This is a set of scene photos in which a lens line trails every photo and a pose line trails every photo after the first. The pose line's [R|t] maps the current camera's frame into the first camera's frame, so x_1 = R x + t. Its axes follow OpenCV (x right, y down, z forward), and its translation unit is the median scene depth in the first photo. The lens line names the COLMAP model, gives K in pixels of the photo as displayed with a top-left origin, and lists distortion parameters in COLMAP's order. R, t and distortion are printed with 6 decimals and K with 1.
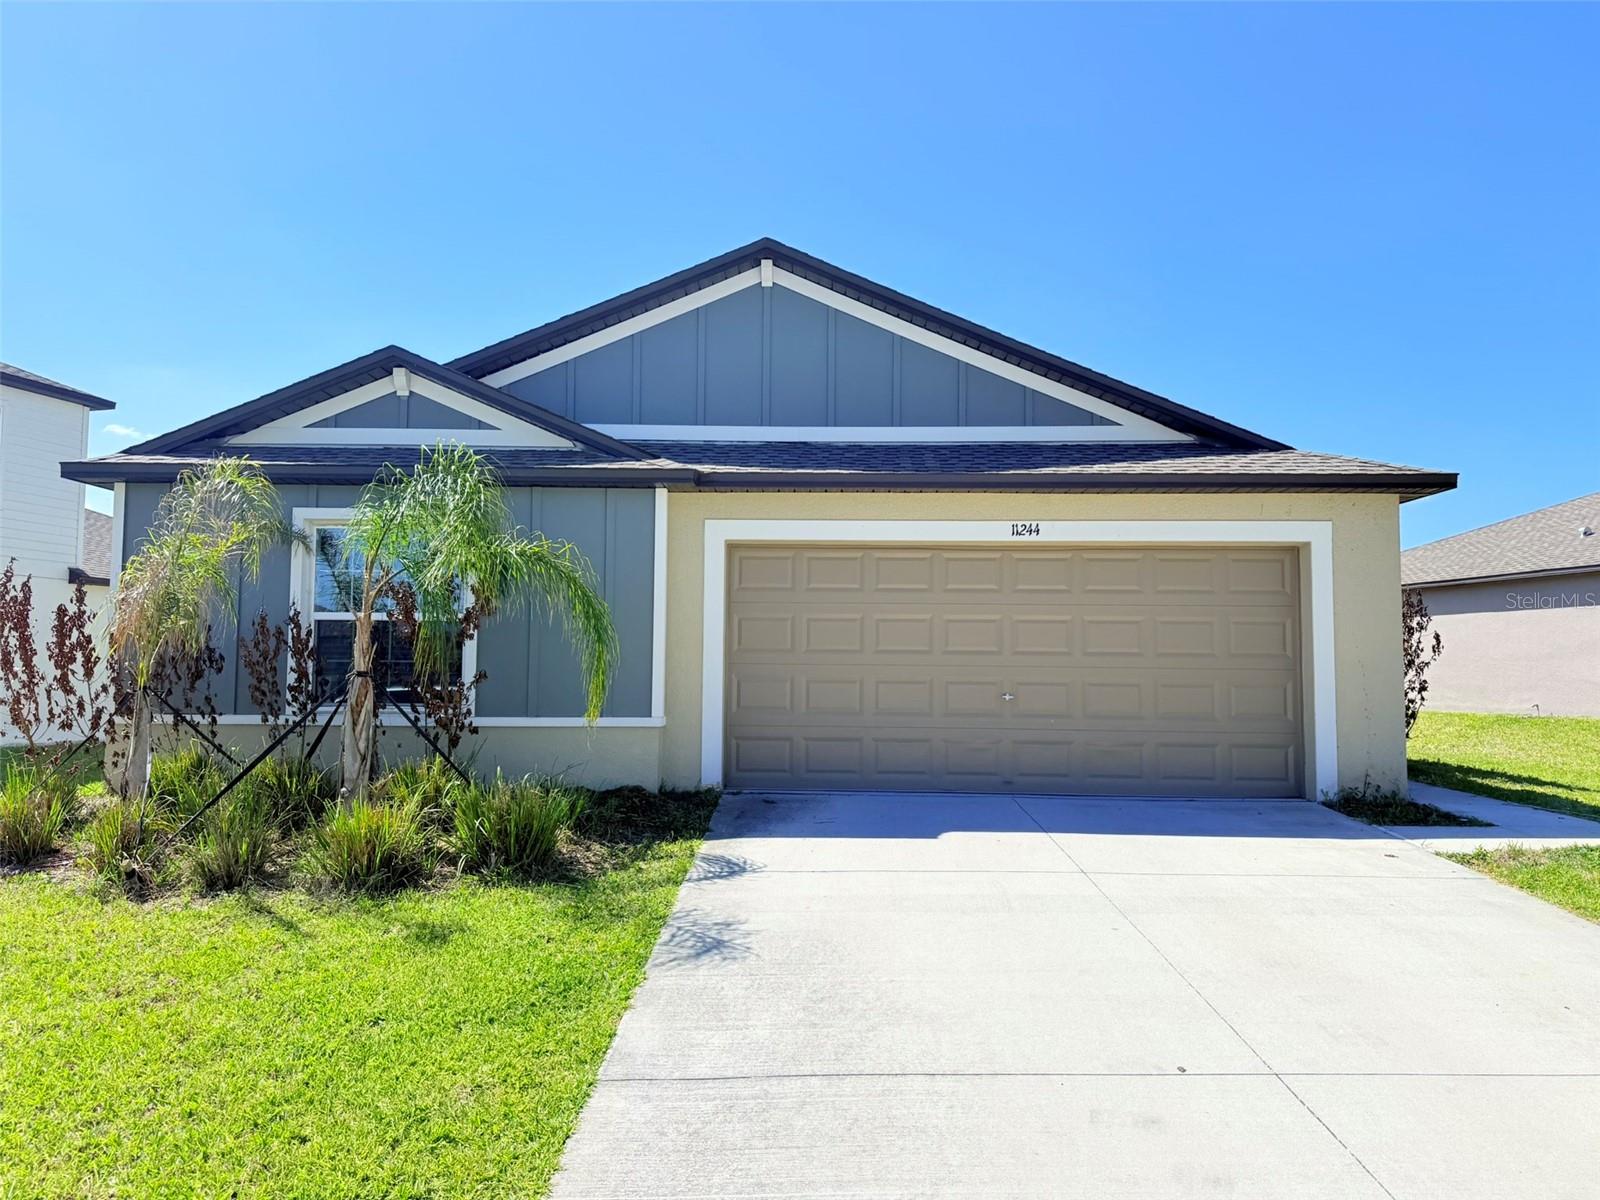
lens RADIAL K [[1098.7, 0, 783.4], [0, 1098.7, 602.9], [0, 0, 1]] dist [0.089307, -0.102829]
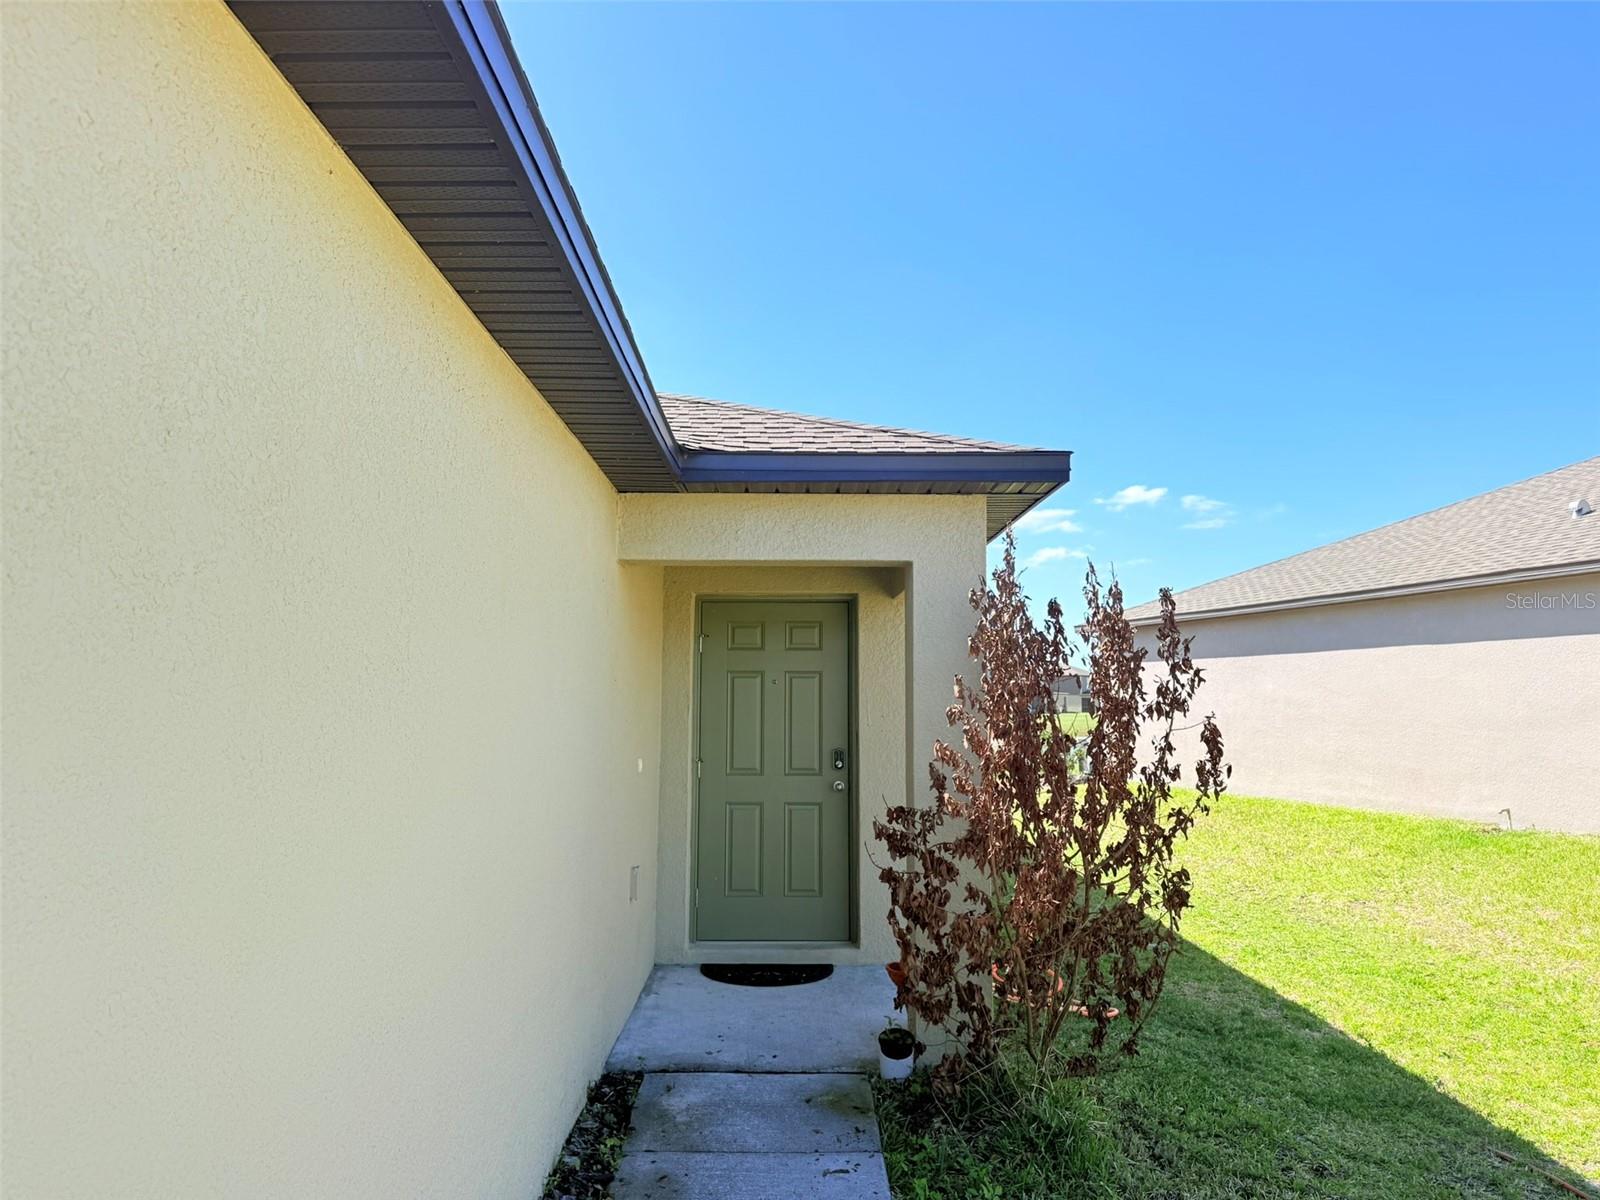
lens RADIAL K [[1098.7, 0, 783.4], [0, 1098.7, 602.9], [0, 0, 1]] dist [0.089307, -0.102829]
pose [[0.999572, -0.004426, 0.028903, 0.434658], [0.005205, 0.999624, -0.026911, 0.001033], [-0.028773, 0.027050, 0.999220, 0.660435]]
